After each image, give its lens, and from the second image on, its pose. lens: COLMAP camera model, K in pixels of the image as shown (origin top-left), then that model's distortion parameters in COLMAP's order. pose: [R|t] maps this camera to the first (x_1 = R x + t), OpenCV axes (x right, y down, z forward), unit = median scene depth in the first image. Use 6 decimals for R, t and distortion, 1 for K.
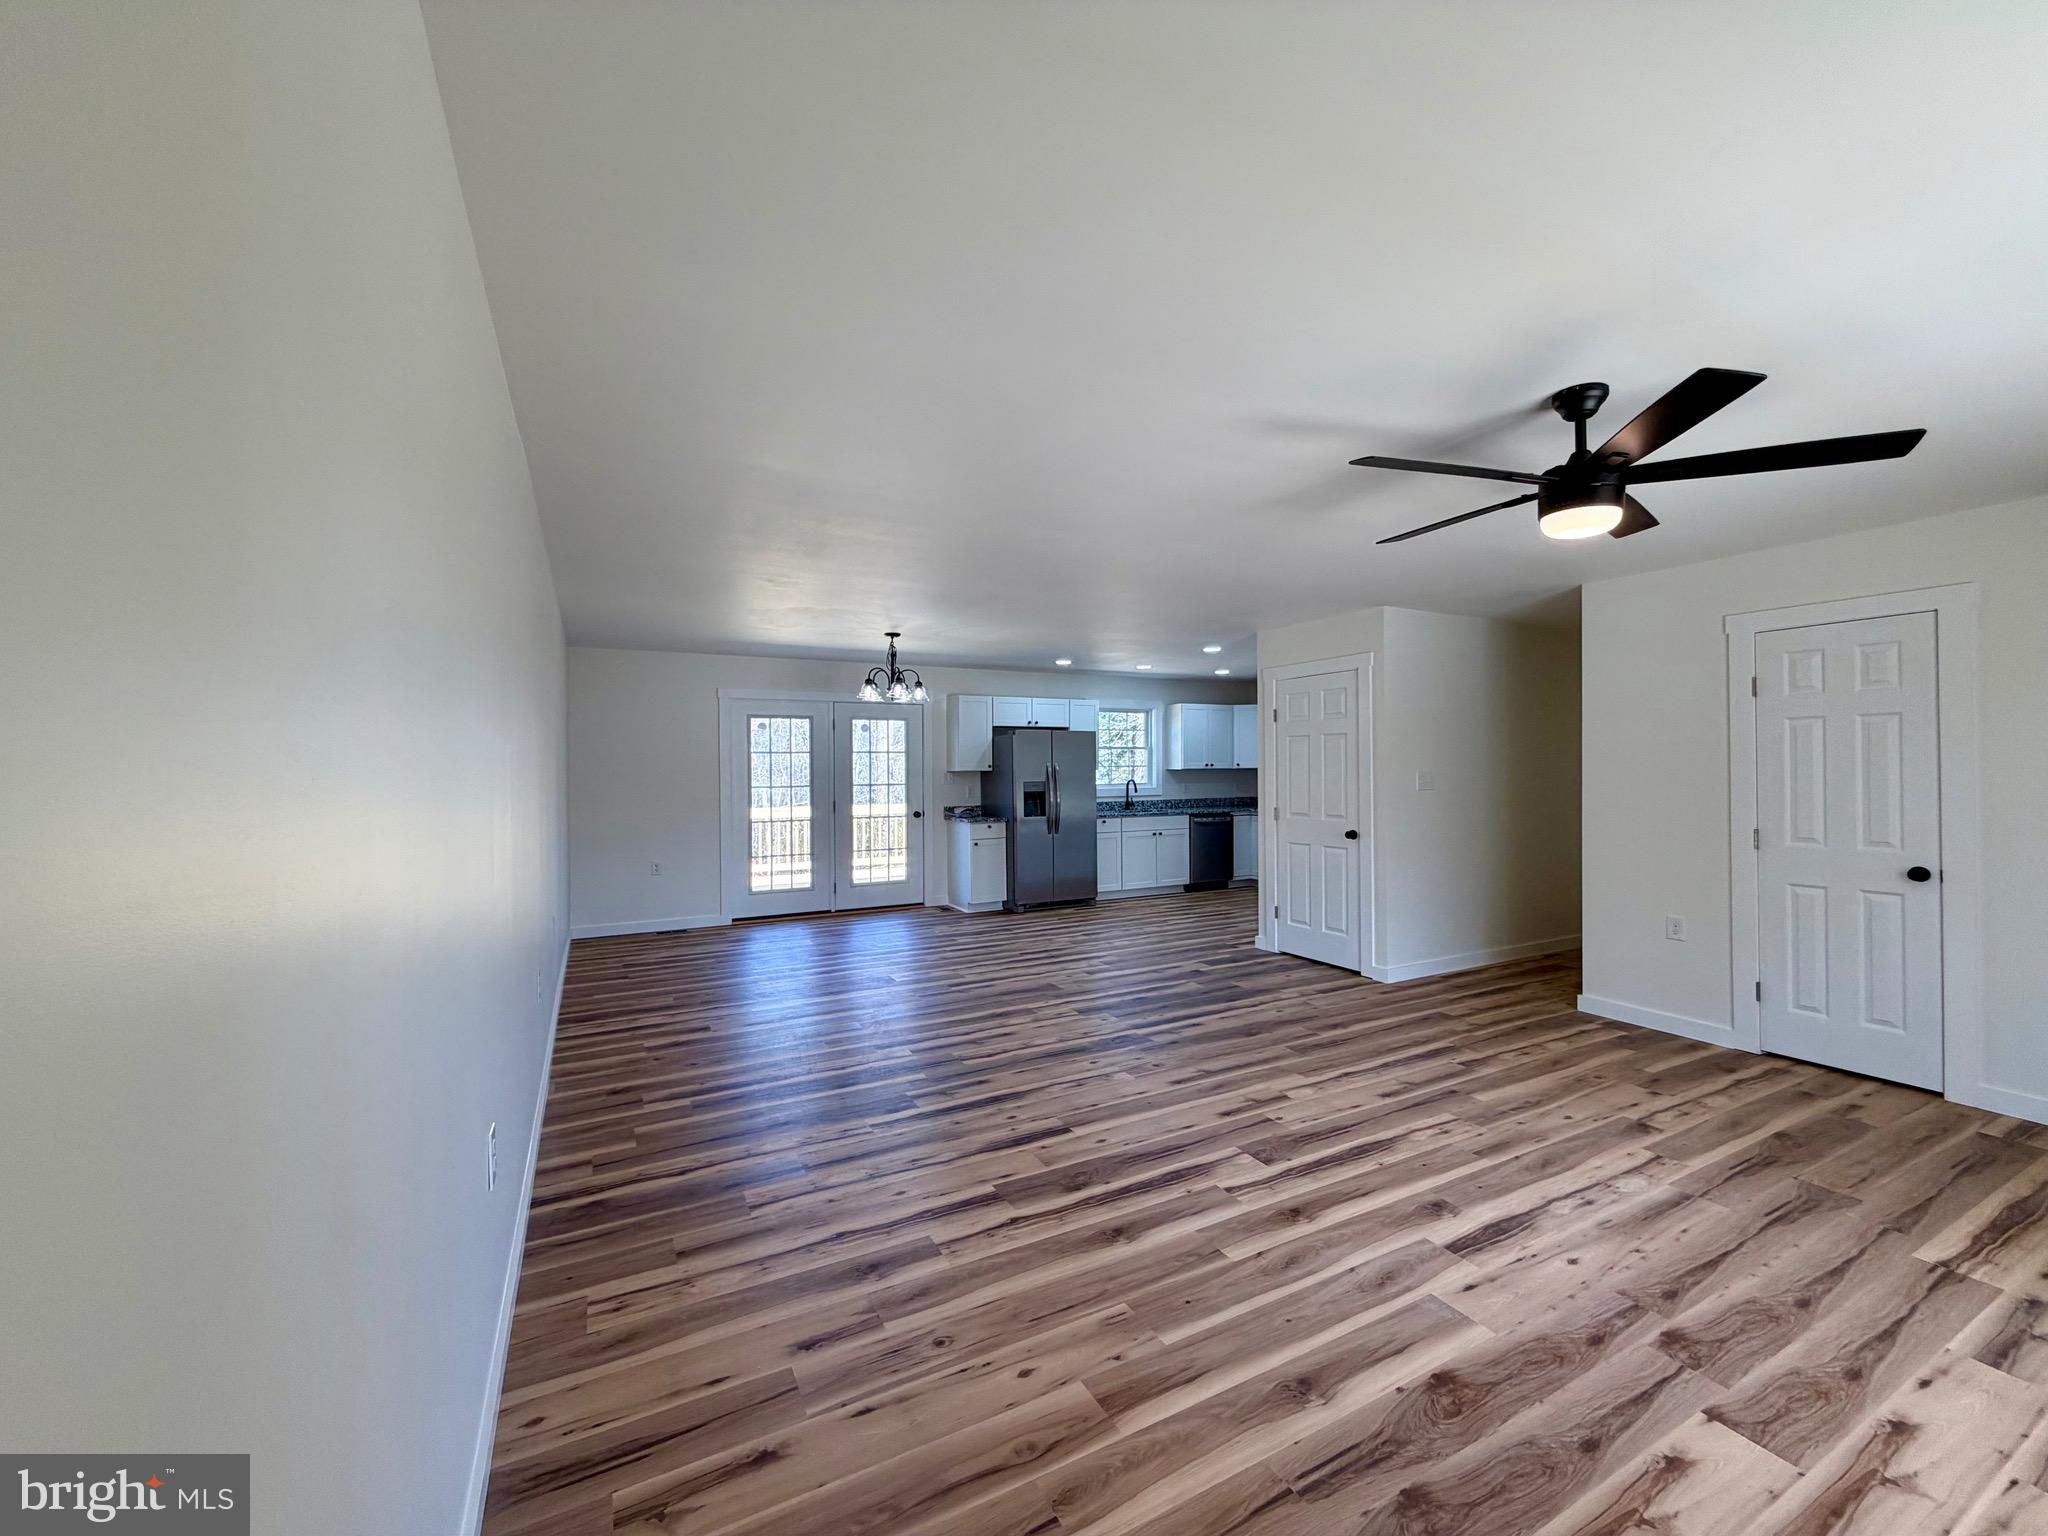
lens RADIAL K [[807.9, 0, 1017.4], [0, 807.9, 768.7], [0, 0, 1]] dist [0.001842, 0.000049]
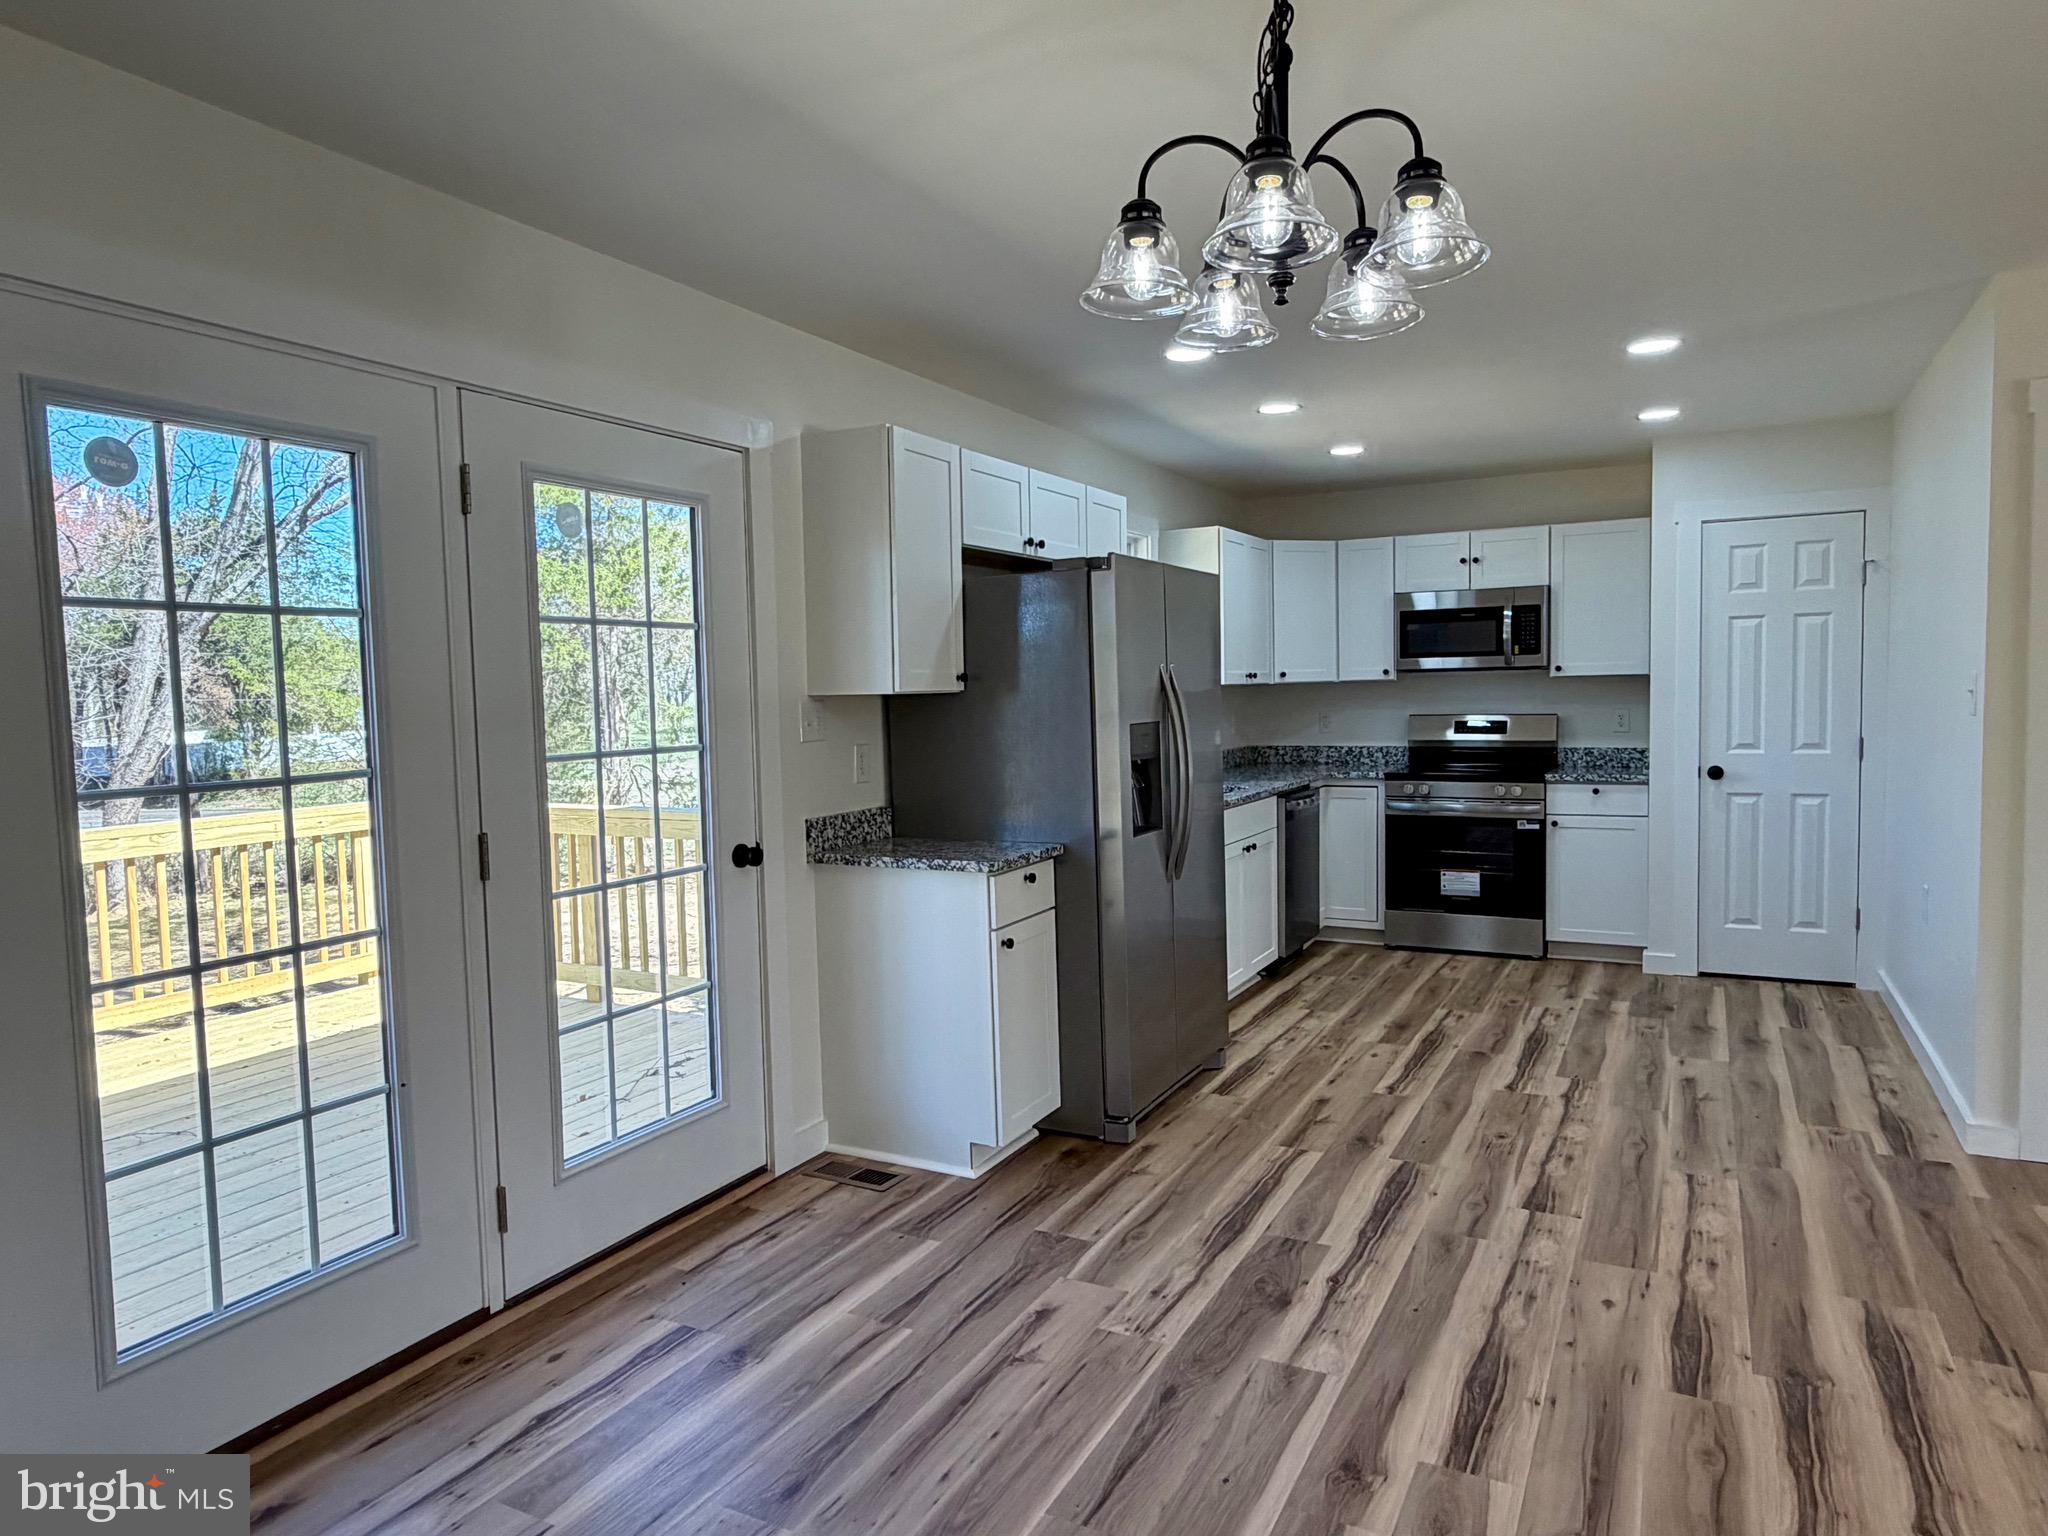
lens RADIAL K [[1261.9, 0, 1019.7], [0, 1261.9, 771.5], [0, 0, 1]] dist [-0.001709, 0.004476]
pose [[0.826386, -0.050211, 0.560861, -0.312295], [0.020494, 0.998039, 0.059153, 0.005219], [-0.562731, -0.037389, 0.825794, 0.650931]]
